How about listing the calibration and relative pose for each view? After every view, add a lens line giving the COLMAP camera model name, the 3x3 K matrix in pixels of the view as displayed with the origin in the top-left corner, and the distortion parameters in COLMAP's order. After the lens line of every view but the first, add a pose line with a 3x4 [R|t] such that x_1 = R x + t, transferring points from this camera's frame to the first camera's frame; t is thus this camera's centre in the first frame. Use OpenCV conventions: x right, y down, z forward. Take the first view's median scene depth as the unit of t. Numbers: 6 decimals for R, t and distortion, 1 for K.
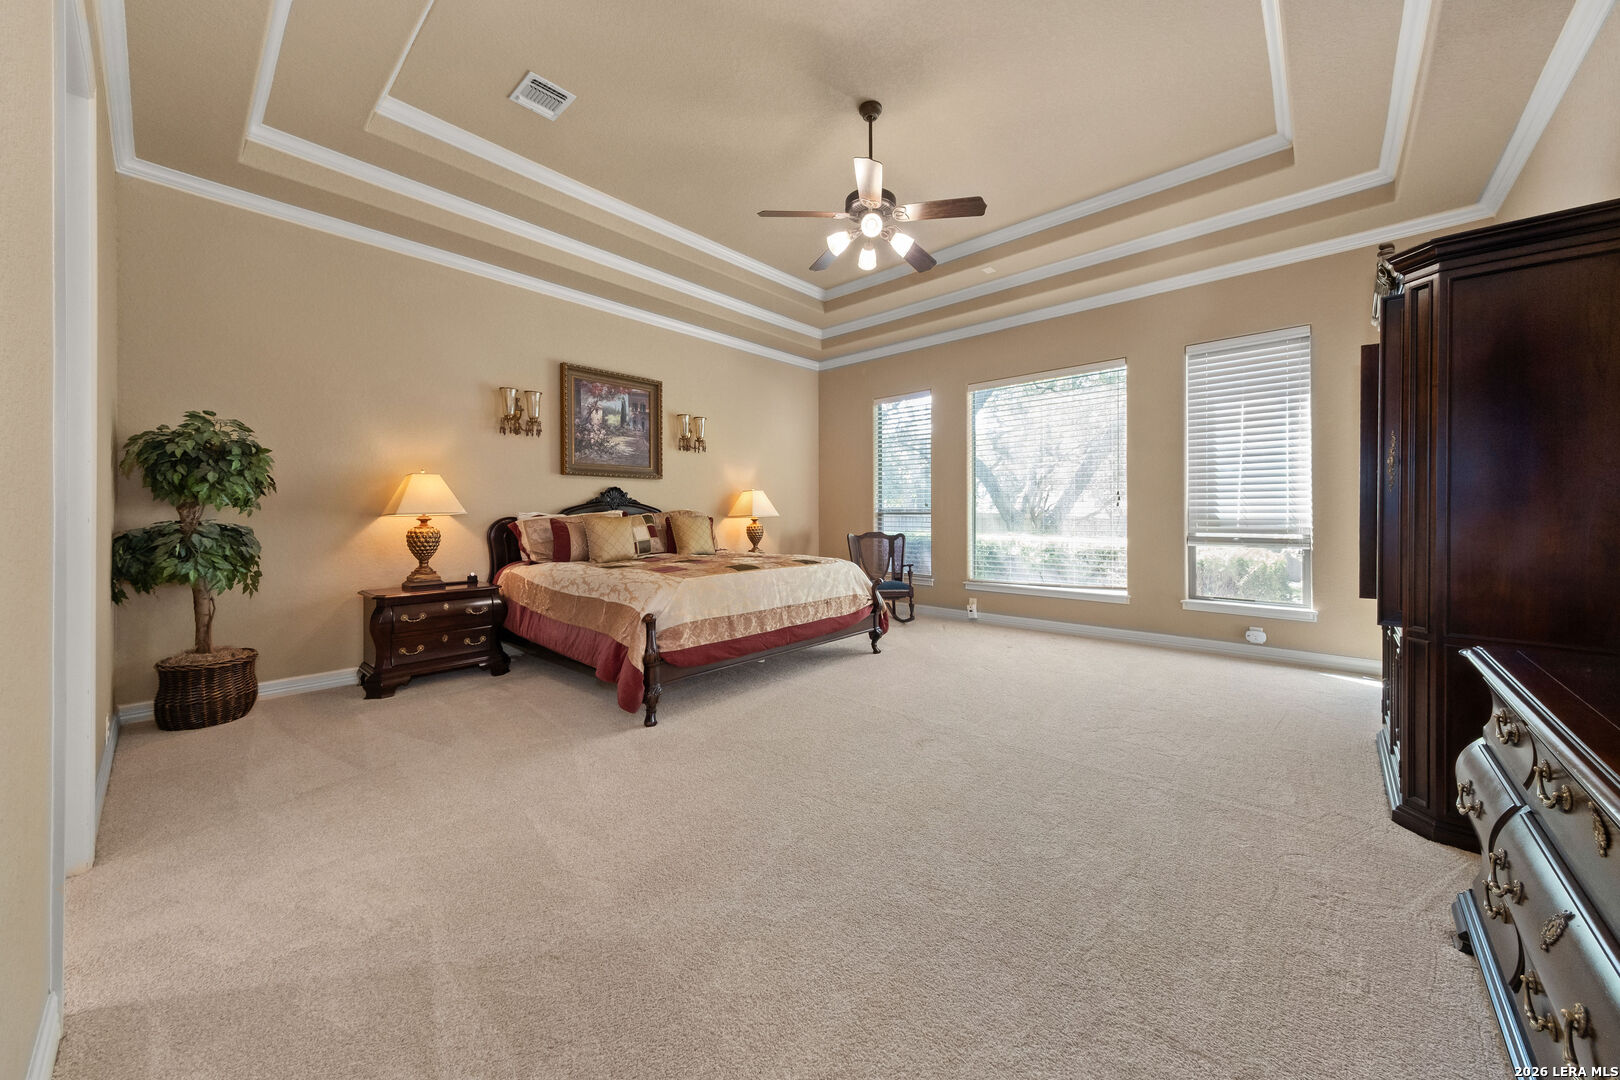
lens RADIAL K [[579.5, 0, 814.3], [0, 579.5, 515.1], [0, 0, 1]] dist [0.001168, 0.000009]
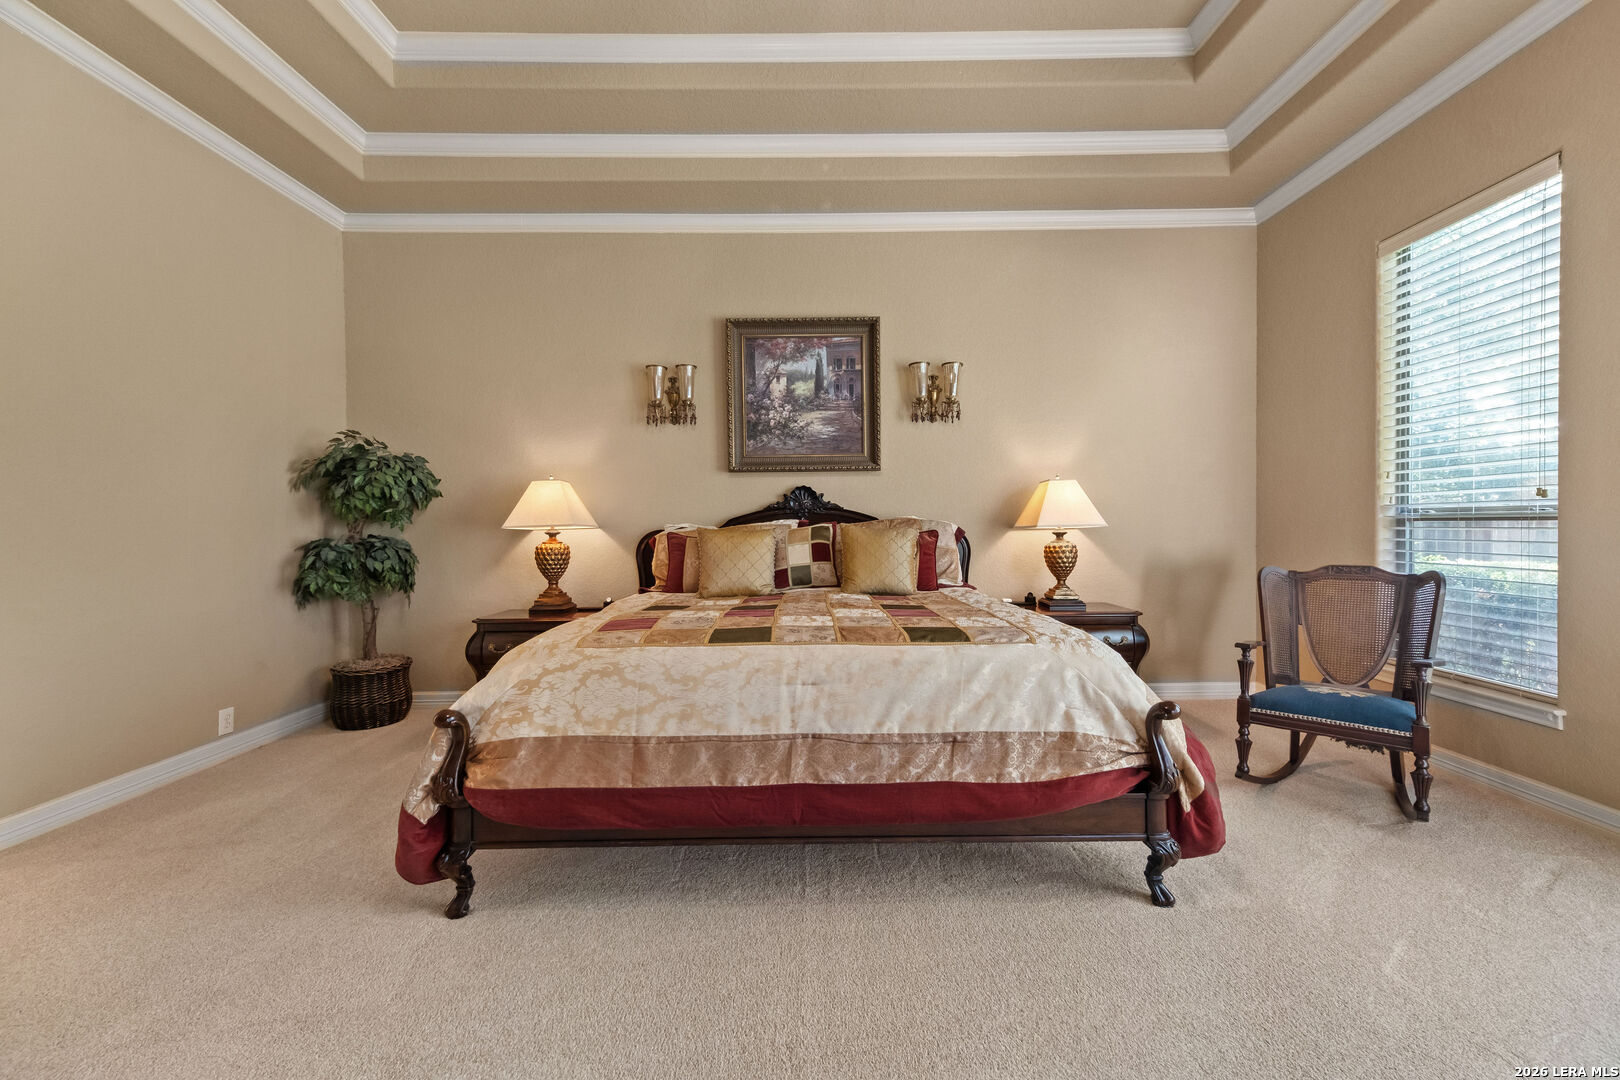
lens RADIAL K [[642.9, 0, 810.9], [0, 642.9, 537.7], [0, 0, 1]] dist [0.015066, -0.000054]
pose [[0.666574, 0.009699, -0.745376, 0.235794], [0.006238, 0.999808, 0.018588, -0.001330], [0.745413, -0.017040, 0.666385, 0.506345]]
